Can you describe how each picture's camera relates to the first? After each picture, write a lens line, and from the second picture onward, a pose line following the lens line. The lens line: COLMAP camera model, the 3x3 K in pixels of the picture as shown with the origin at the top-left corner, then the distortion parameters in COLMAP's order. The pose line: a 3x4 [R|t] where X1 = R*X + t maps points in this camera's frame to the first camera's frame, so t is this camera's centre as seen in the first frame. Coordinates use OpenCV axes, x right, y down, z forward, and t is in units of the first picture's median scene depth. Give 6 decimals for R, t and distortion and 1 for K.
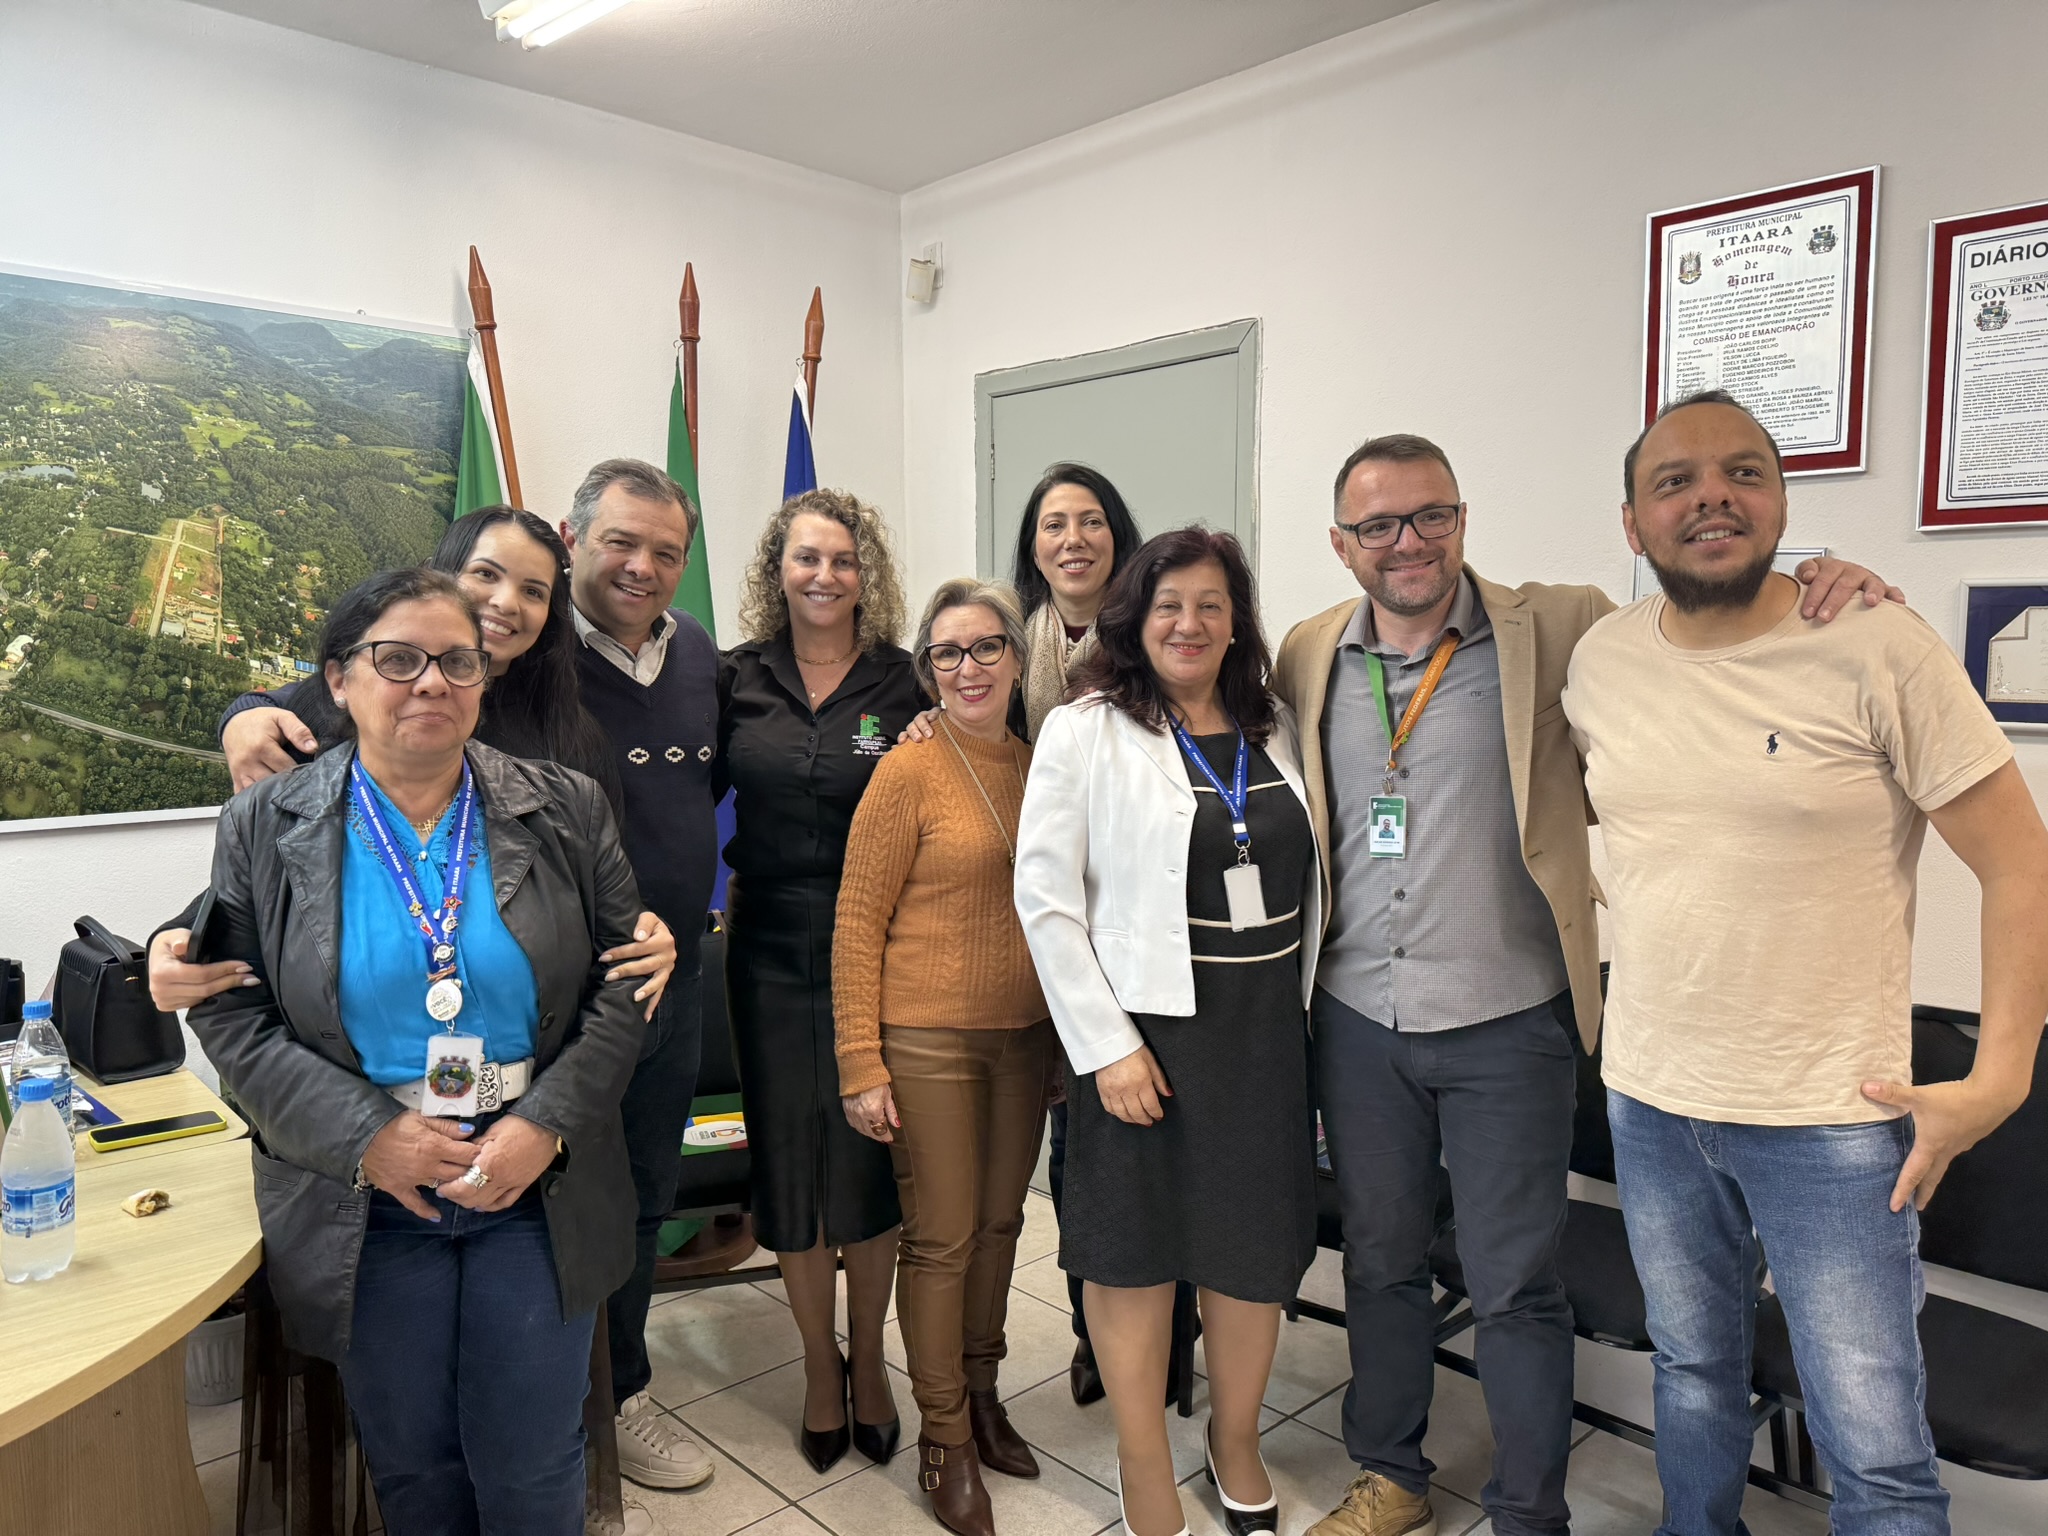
lens RADIAL K [[1443.0, 0, 1040.2], [0, 1443.0, 785.5], [0, 0, 1]] dist [0.004771, -0.018783]
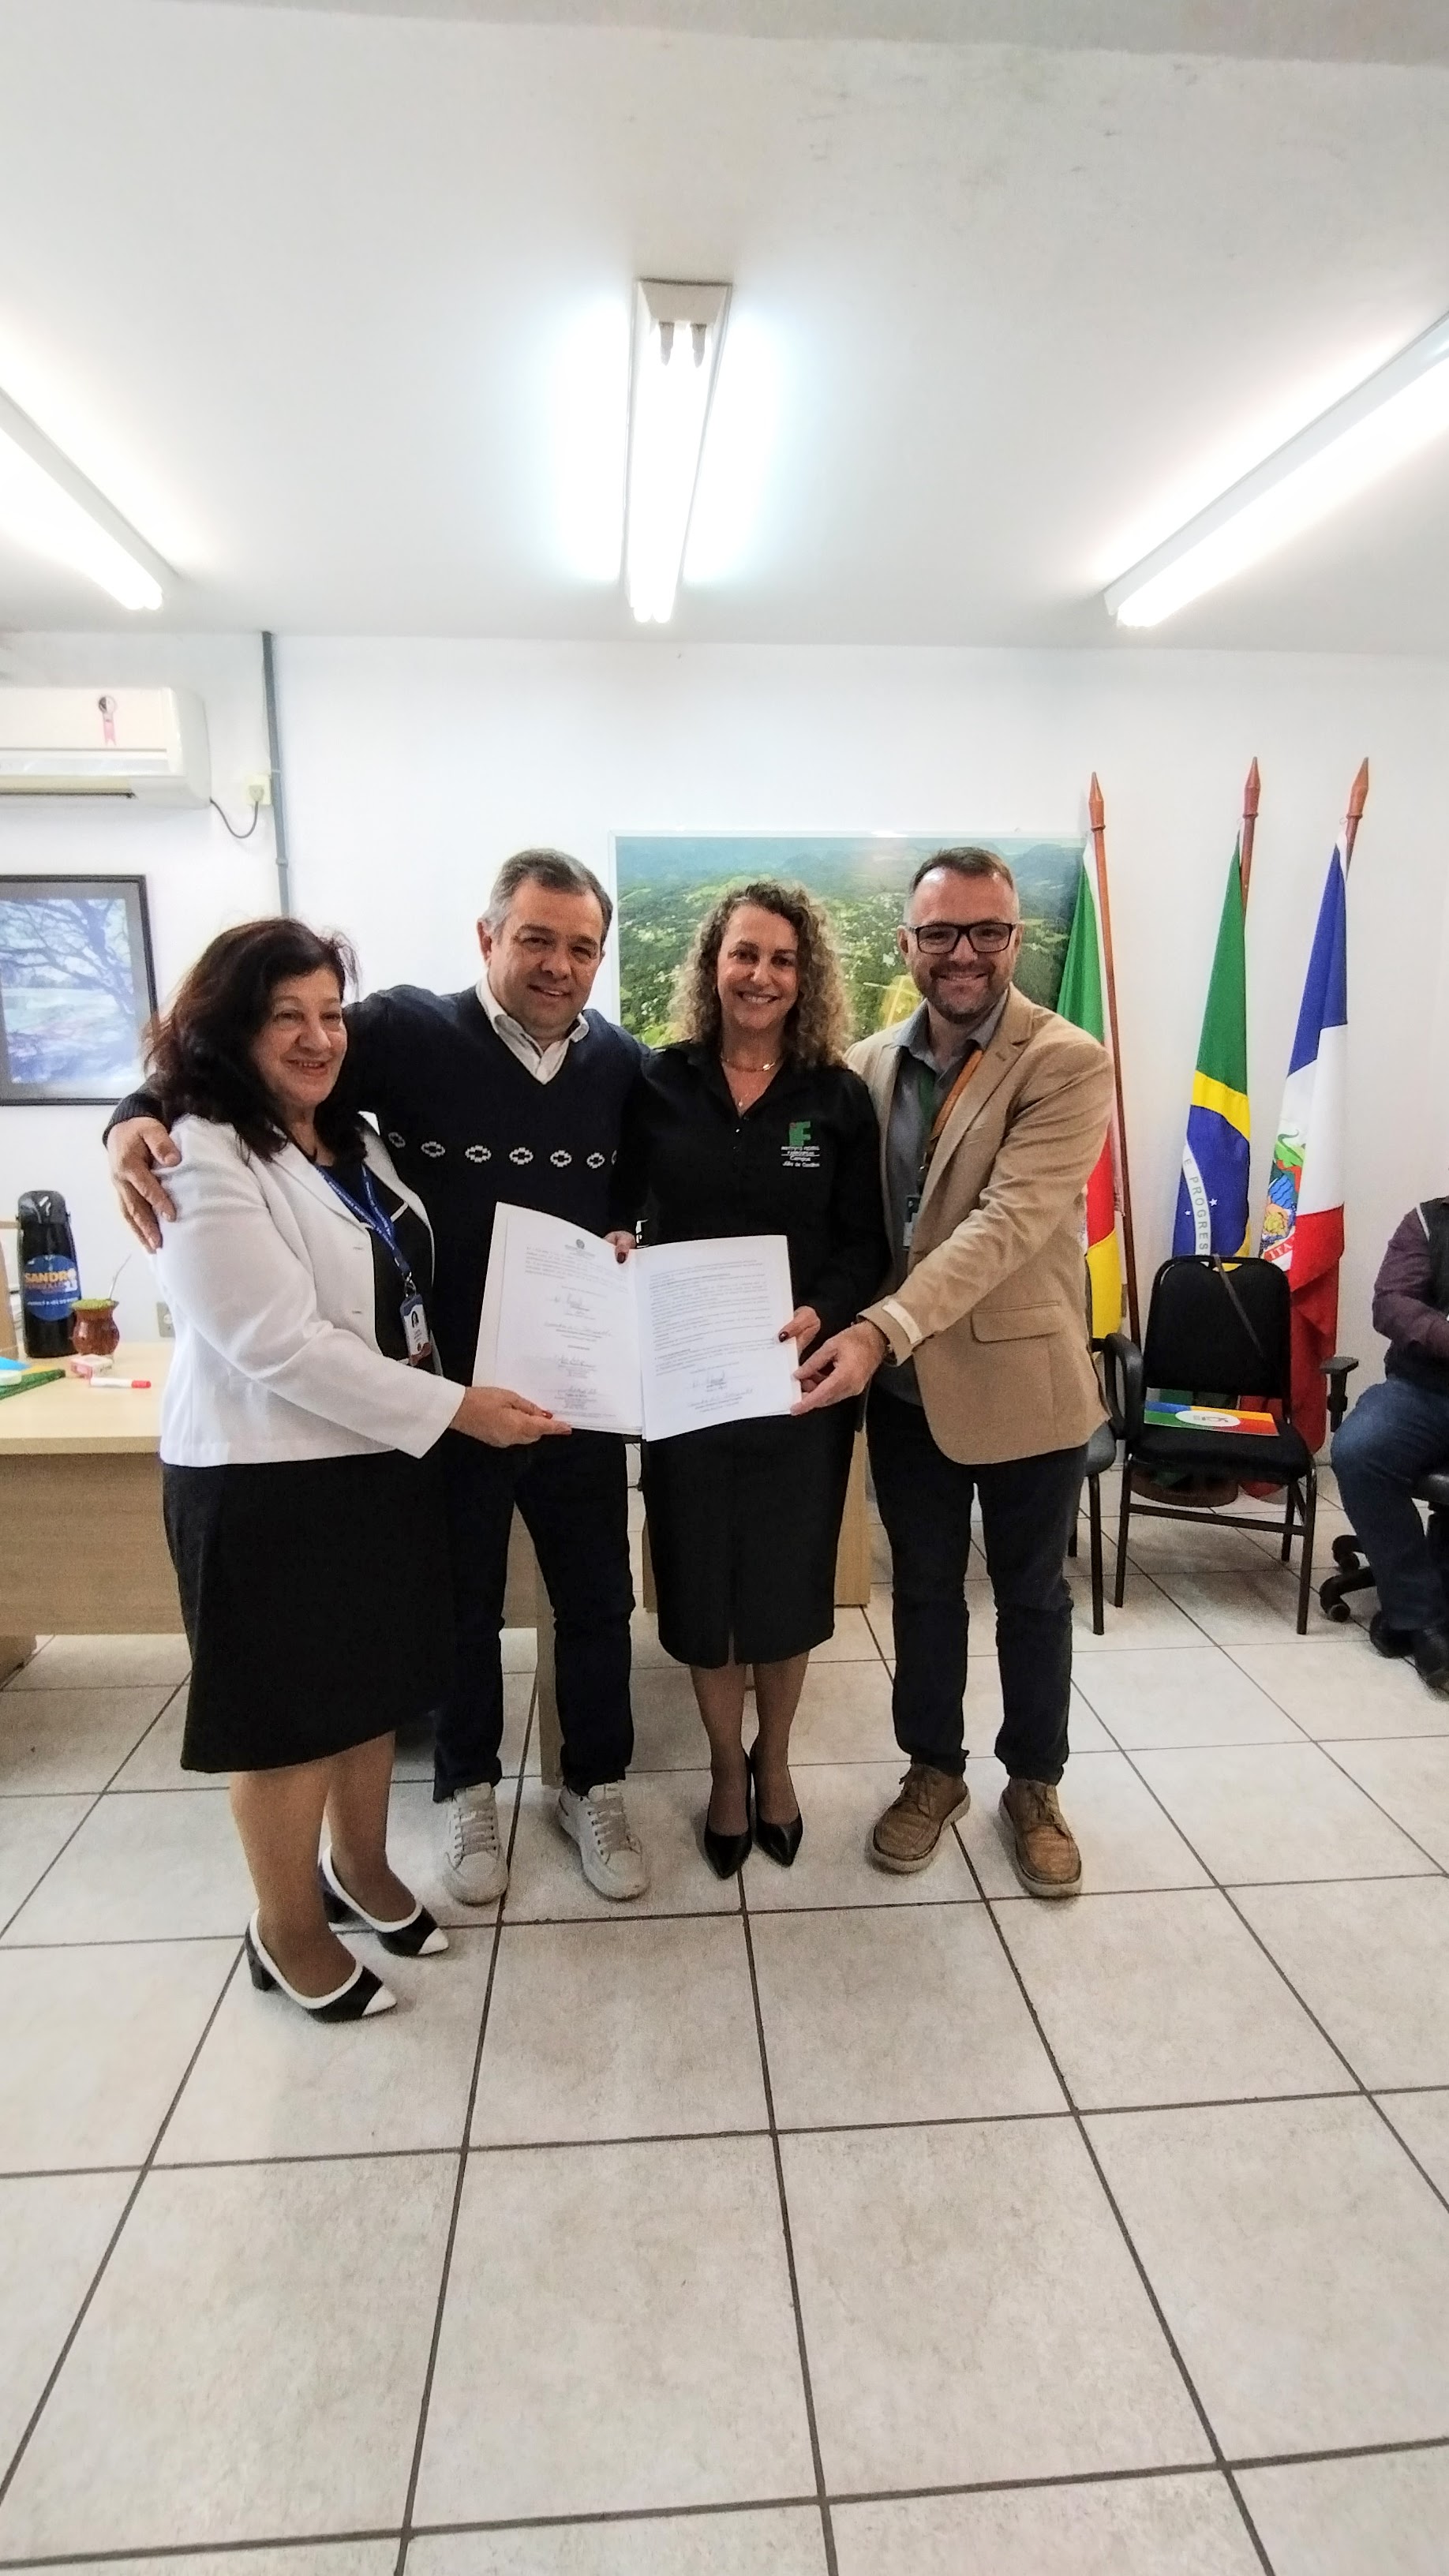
lens RADIAL K [[1163.5, 0, 703.6], [0, 1163.5, 1274.7], [0, 0, 1]] dist [-0.001562, -0.000146]
pose [[0.761097, 0.112853, -0.638745, 0.122942], [-0.056334, 0.992528, 0.108234, 0.025377], [0.646187, -0.046393, 0.761768, -0.184349]]
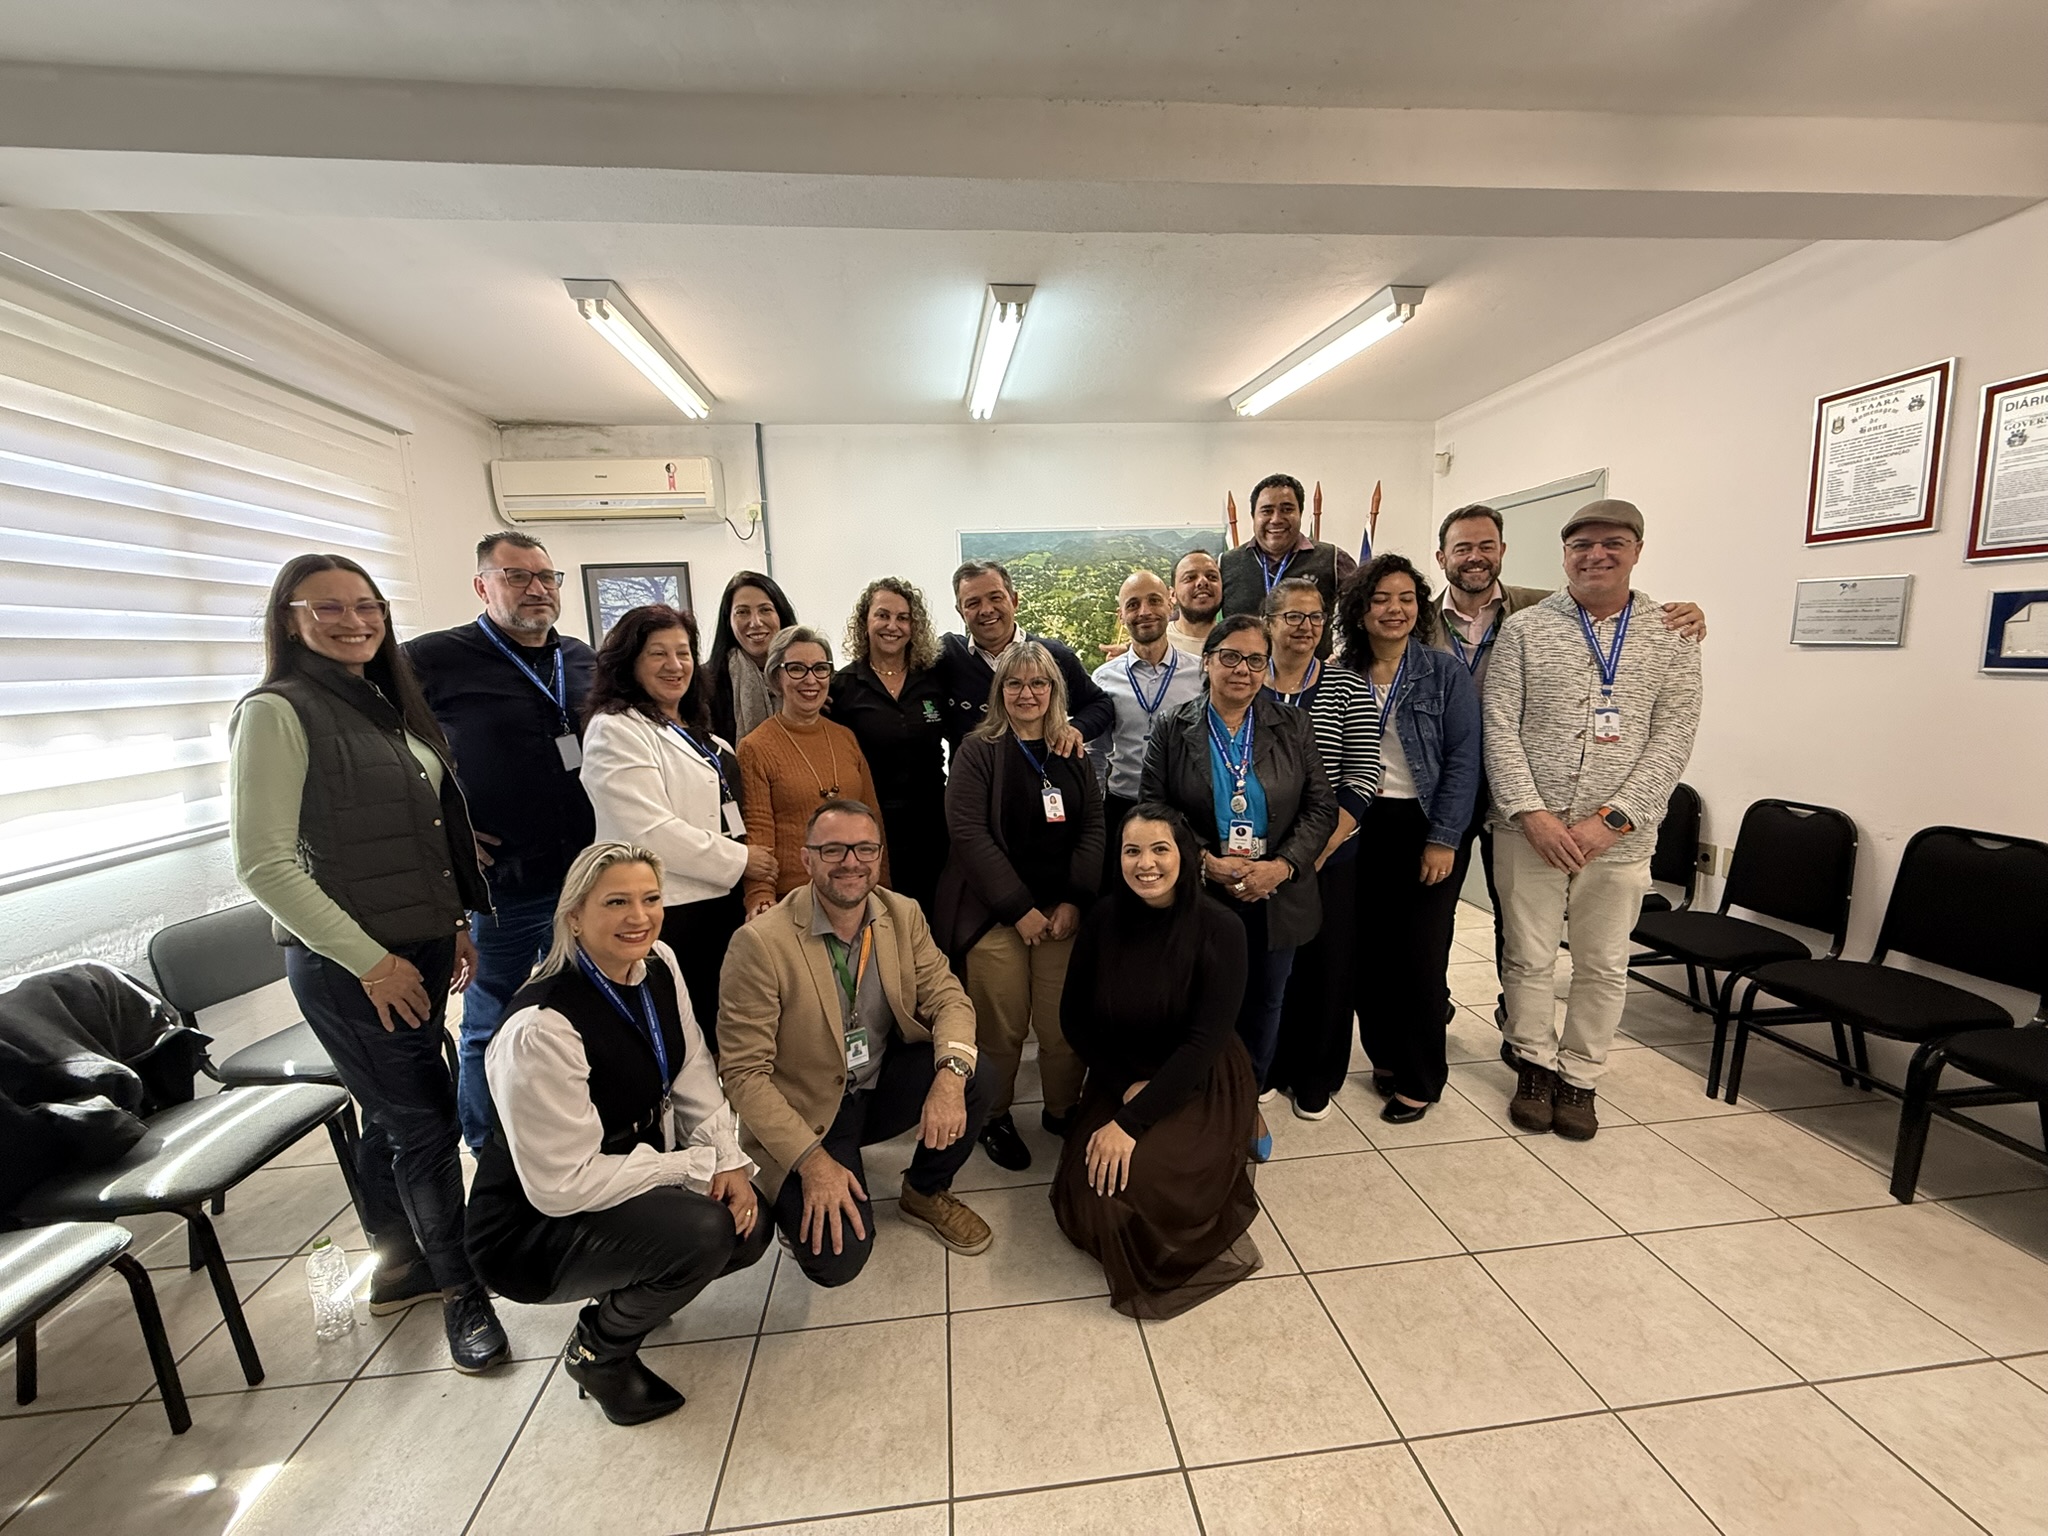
lens RADIAL K [[811.3, 0, 1020.0], [0, 811.3, 769.9], [0, 0, 1]] dist [0.001915, -0.001280]
pose [[0.787391, 0.062798, -0.613247, 0.251965], [-0.025443, 0.997261, 0.069454, 0.032700], [0.615928, -0.039084, 0.786832, -0.423337]]
